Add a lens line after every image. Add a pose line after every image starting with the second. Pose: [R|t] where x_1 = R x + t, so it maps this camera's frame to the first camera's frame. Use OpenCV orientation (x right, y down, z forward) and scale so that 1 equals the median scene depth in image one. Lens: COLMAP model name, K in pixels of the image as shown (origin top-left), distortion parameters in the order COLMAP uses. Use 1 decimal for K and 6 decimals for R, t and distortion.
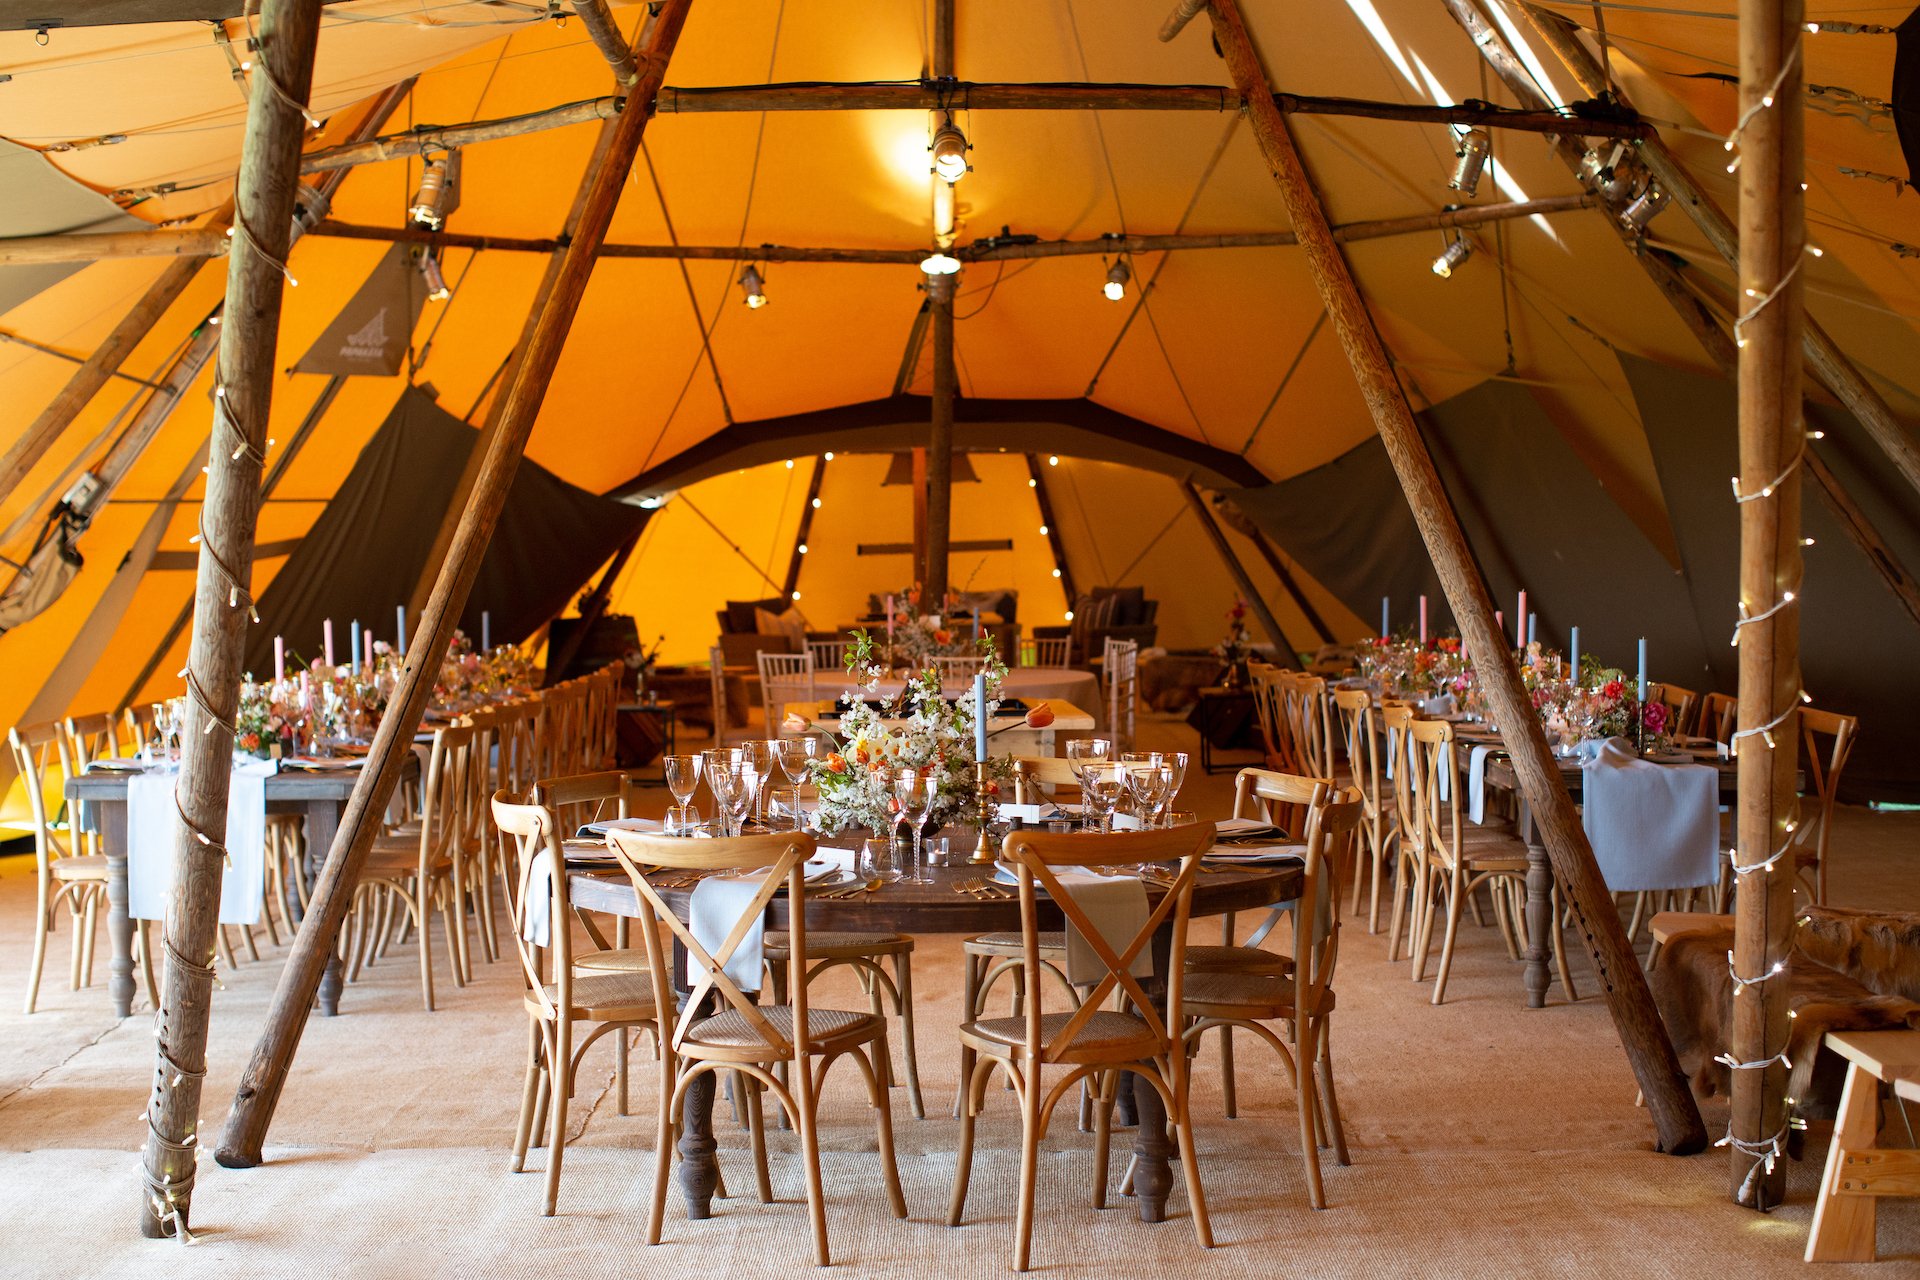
lens RADIAL K [[2755.2, 0, 960.0], [0, 2755.2, 640.0], [0, 0, 1]] dist [0.025067, 0.015129]
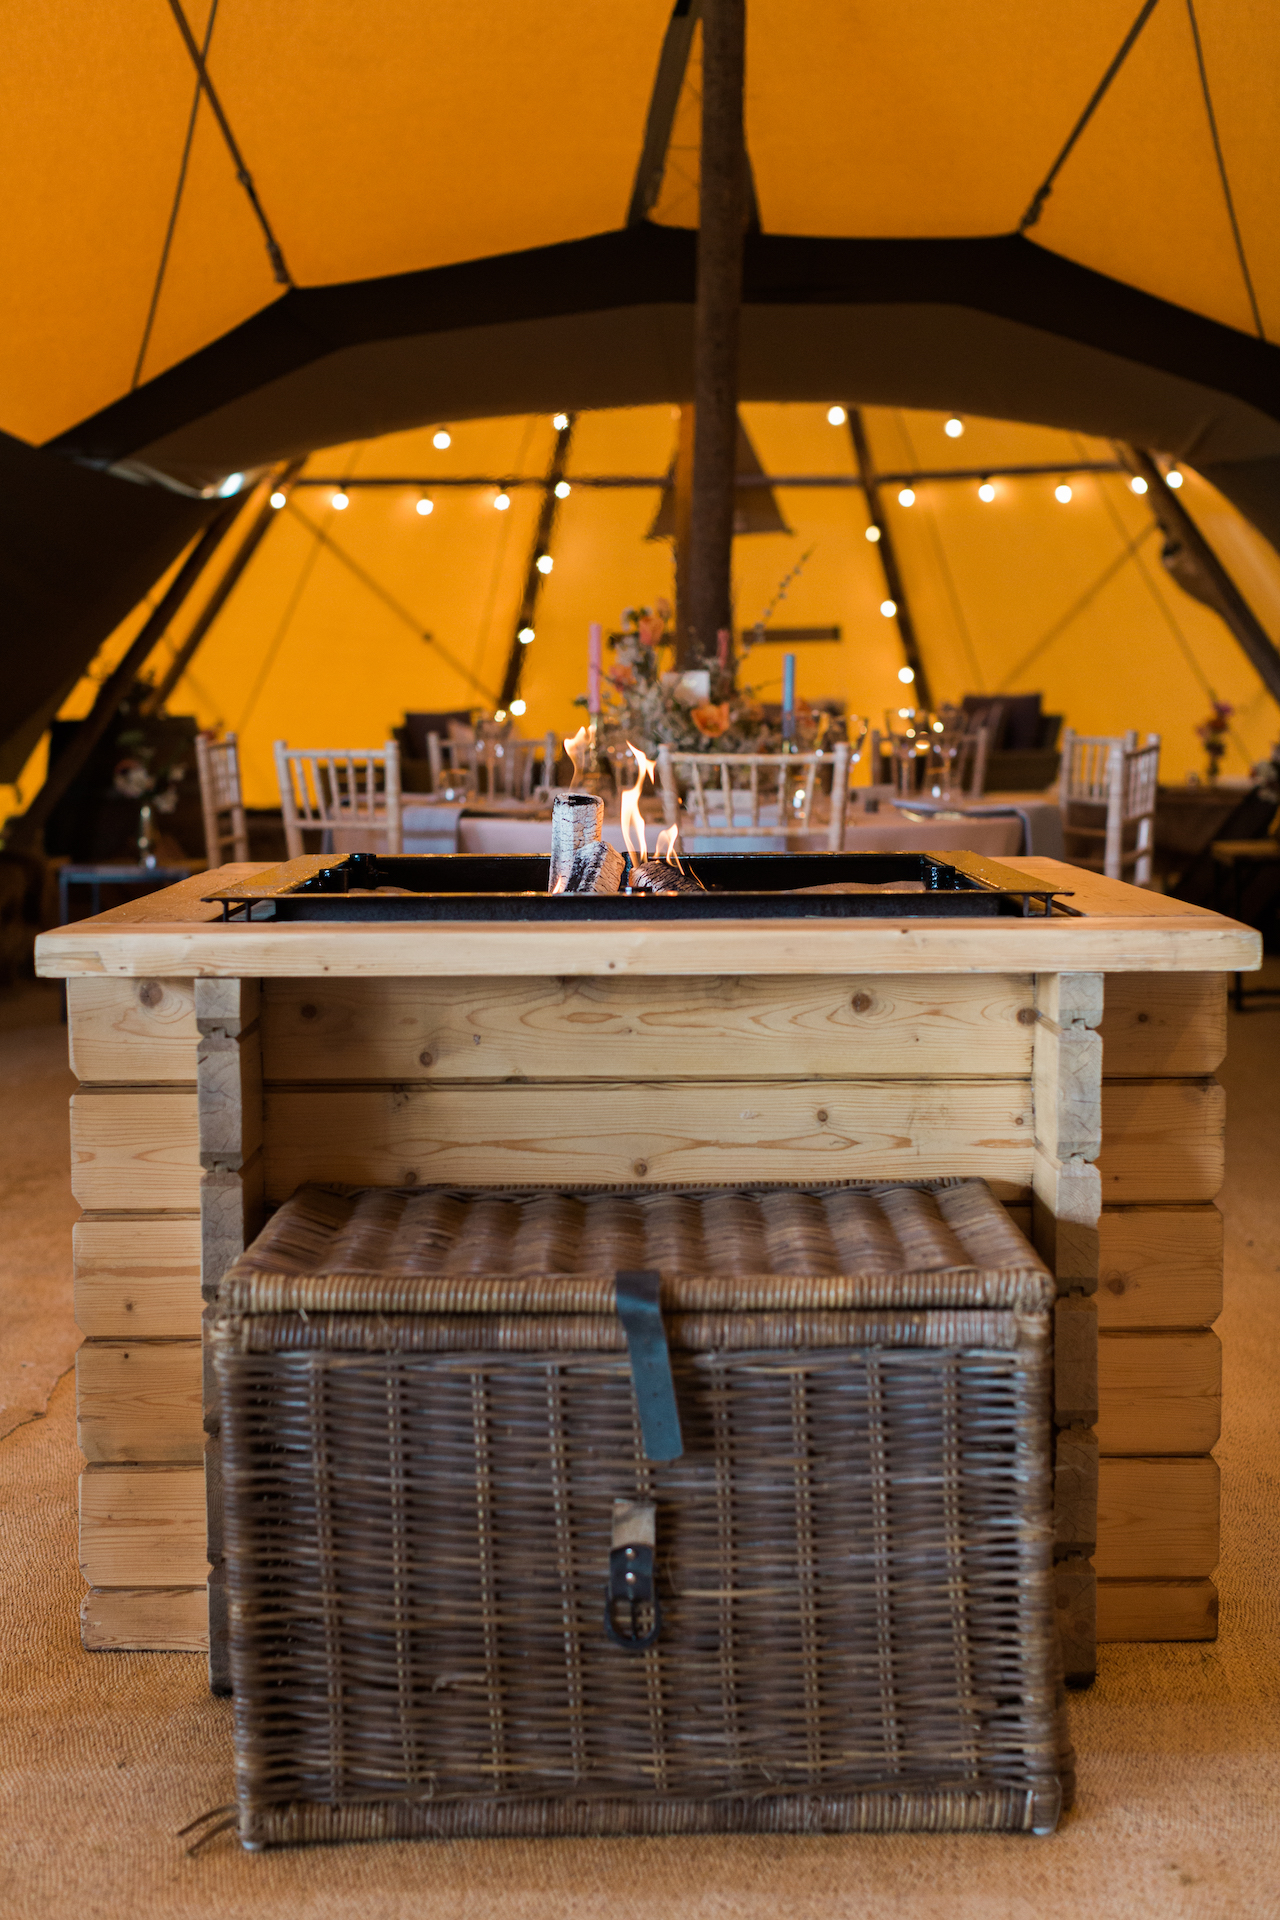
lens RADIAL K [[2755.2, 0, 640.0], [0, 2755.2, 960.0], [0, 0, 1]] dist [0.025067, 0.015129]
pose [[0.998945, 0.009728, -0.044886, 0.001719], [-0.007200, 0.998396, 0.056160, 0.010096], [0.045361, -0.055777, 0.997412, 0.431655]]
